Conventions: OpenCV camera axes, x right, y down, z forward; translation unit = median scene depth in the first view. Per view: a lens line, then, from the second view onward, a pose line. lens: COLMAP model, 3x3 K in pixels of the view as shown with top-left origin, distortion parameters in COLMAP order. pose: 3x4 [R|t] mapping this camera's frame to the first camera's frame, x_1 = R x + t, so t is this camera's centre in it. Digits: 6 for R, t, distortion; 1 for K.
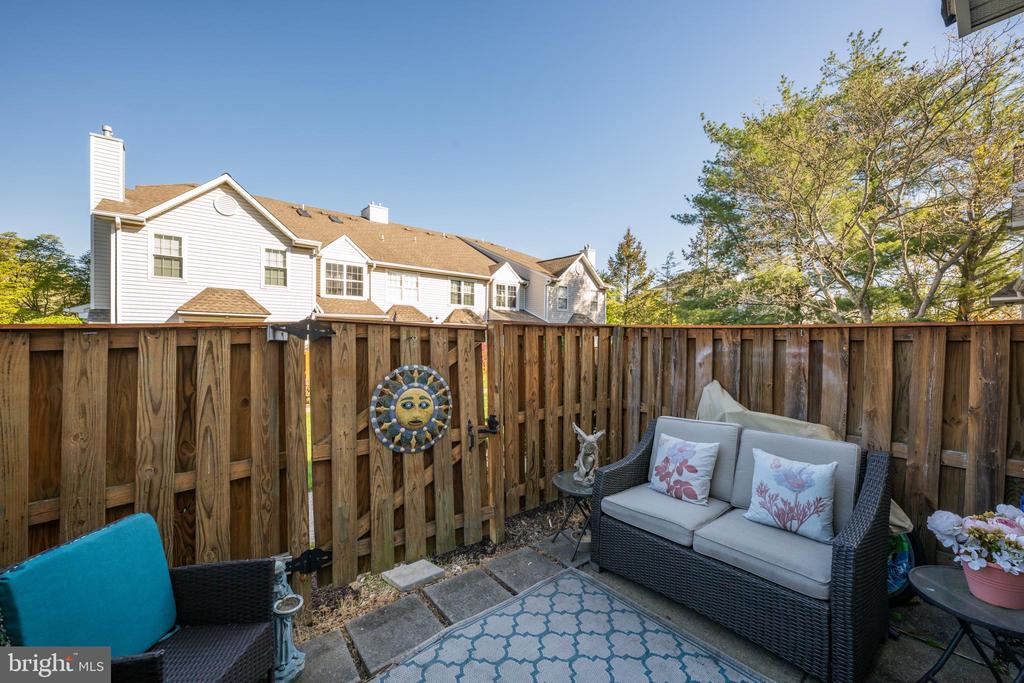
lens RADIAL K [[405.5, 0, 513.7], [0, 405.5, 343.2], [0, 0, 1]] dist [0.004580, 0.000319]
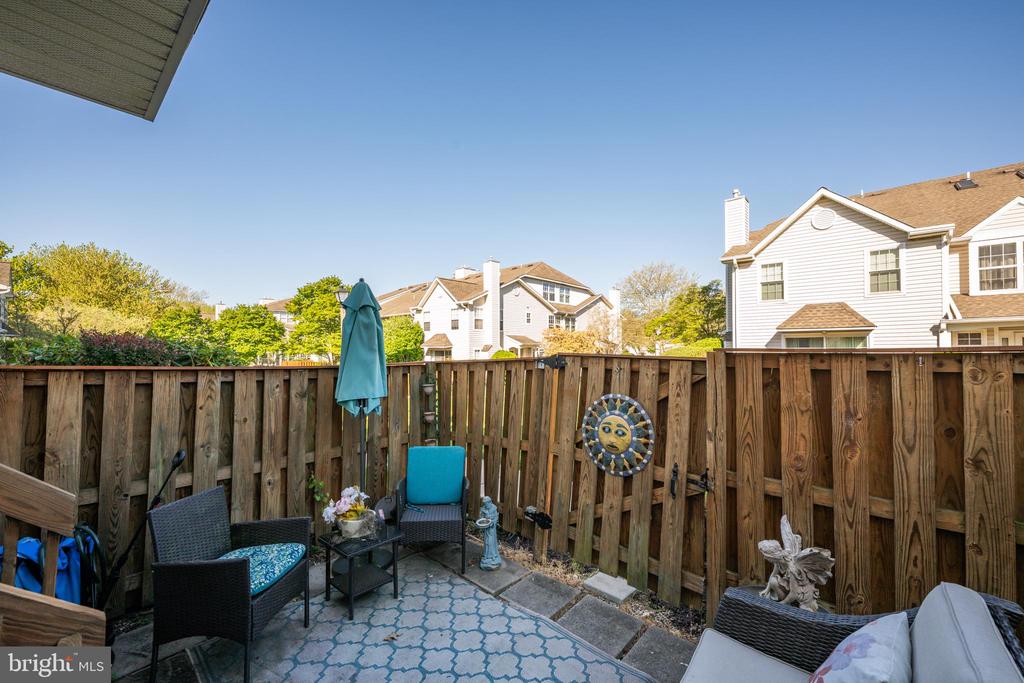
lens RADIAL K [[405.5, 0, 512.7], [0, 405.5, 343.6], [0, 0, 1]] dist [0.004580, 0.000319]
pose [[0.151714, -0.023233, -0.988151, 0.769627], [-0.003601, 0.999704, -0.024057, -0.053051], [0.988418, 0.007208, 0.151585, 0.545605]]
